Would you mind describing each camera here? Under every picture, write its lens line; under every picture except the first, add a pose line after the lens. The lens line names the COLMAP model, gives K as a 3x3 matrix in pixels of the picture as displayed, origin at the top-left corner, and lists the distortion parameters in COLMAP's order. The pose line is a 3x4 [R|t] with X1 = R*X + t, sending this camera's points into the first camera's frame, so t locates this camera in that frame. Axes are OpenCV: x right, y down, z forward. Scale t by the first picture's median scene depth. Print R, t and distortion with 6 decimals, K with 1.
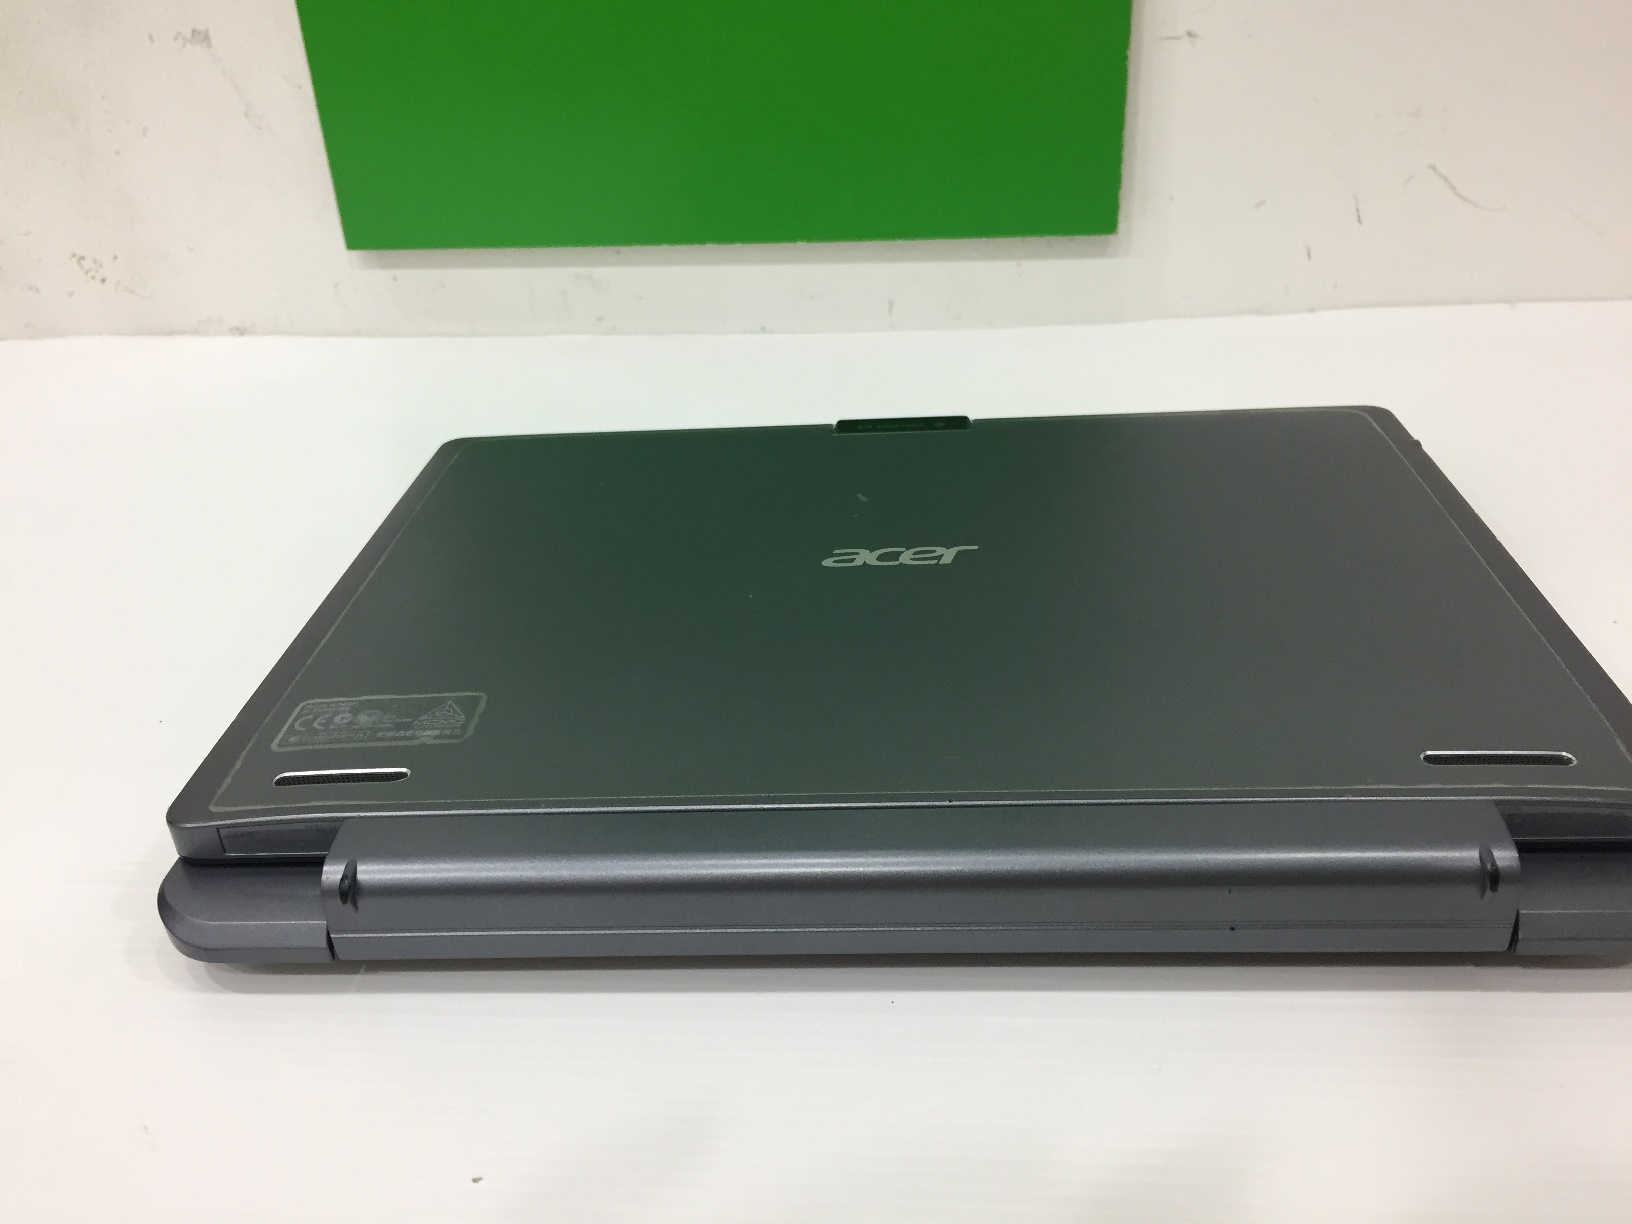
lens RADIAL K [[1430.1, 0, 813.9], [0, 1430.1, 606.9], [0, 0, 1]] dist [0.052712, -0.085515]
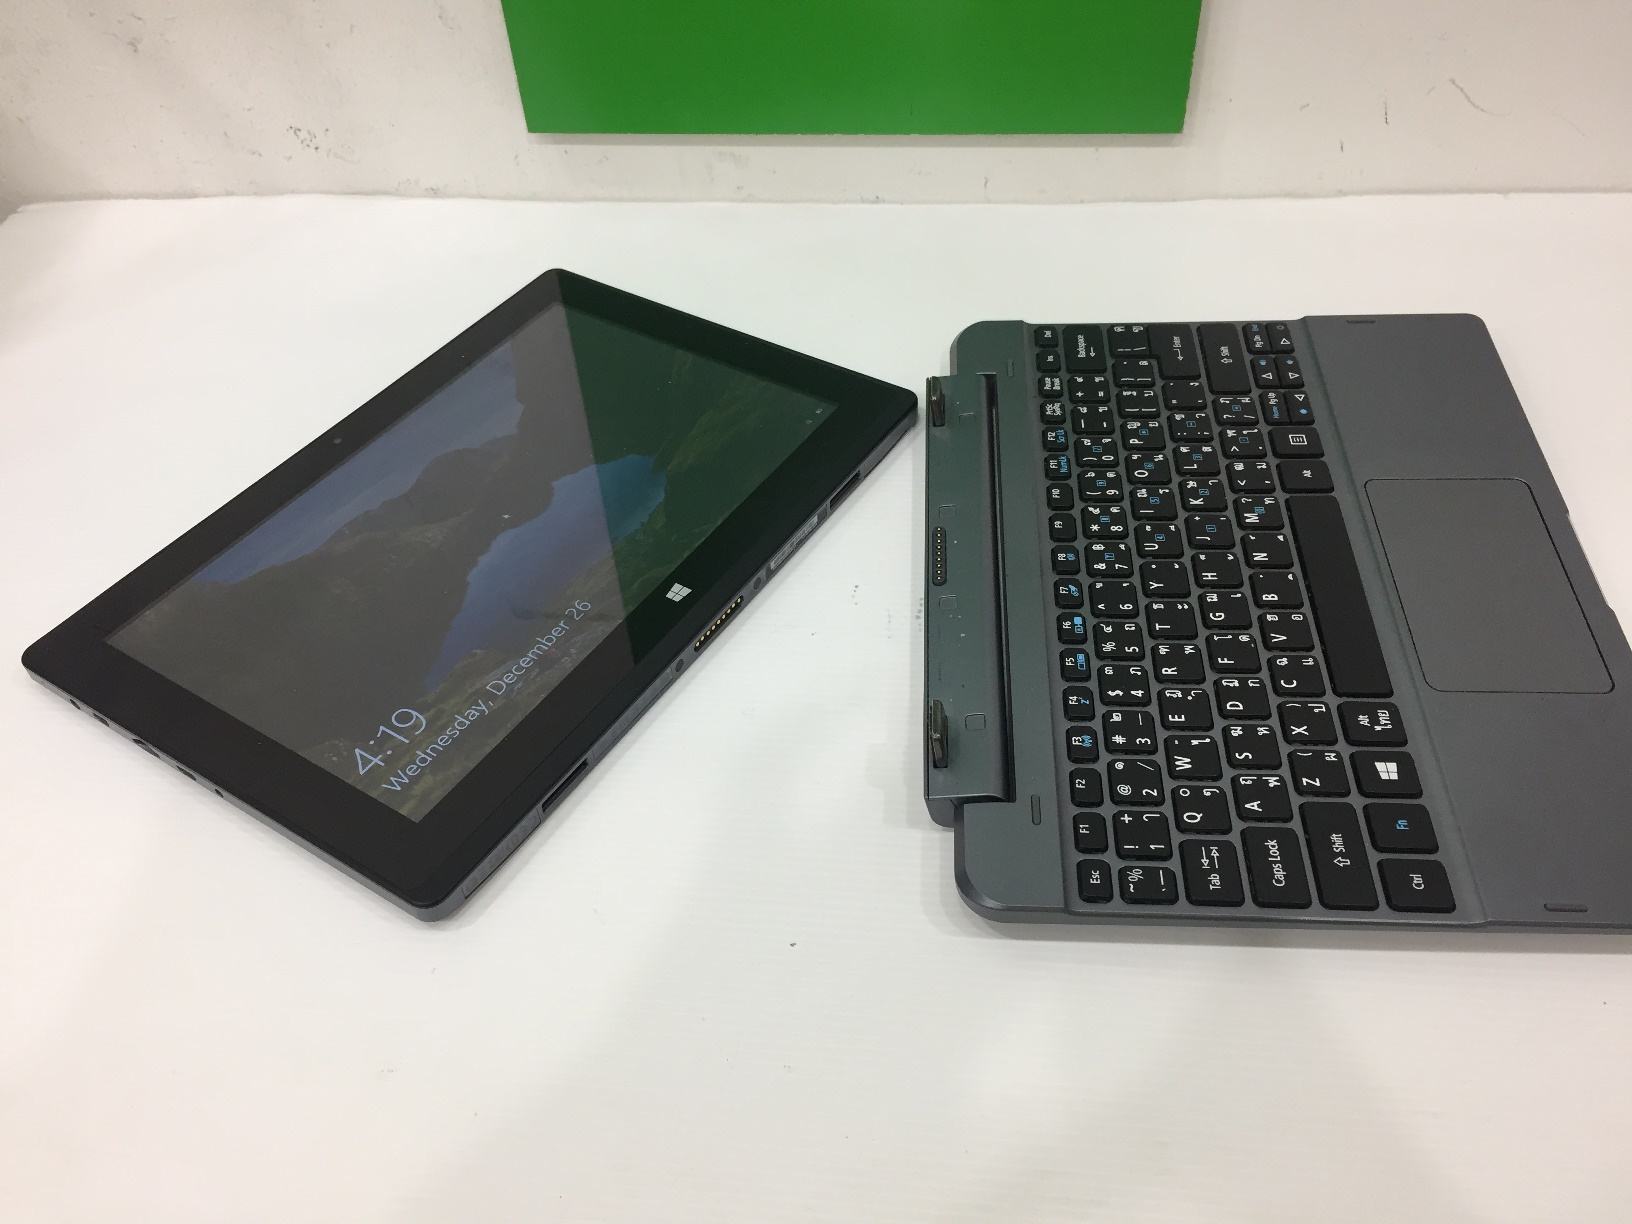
lens RADIAL K [[1430.1, 0, 810.9], [0, 1430.1, 616.6], [0, 0, 1]] dist [0.052712, -0.085515]
pose [[0.999975, 0.002965, -0.006481, -0.084030], [-0.001007, 0.959016, 0.283351, -0.204485], [0.007056, -0.283337, 0.958994, -0.249978]]
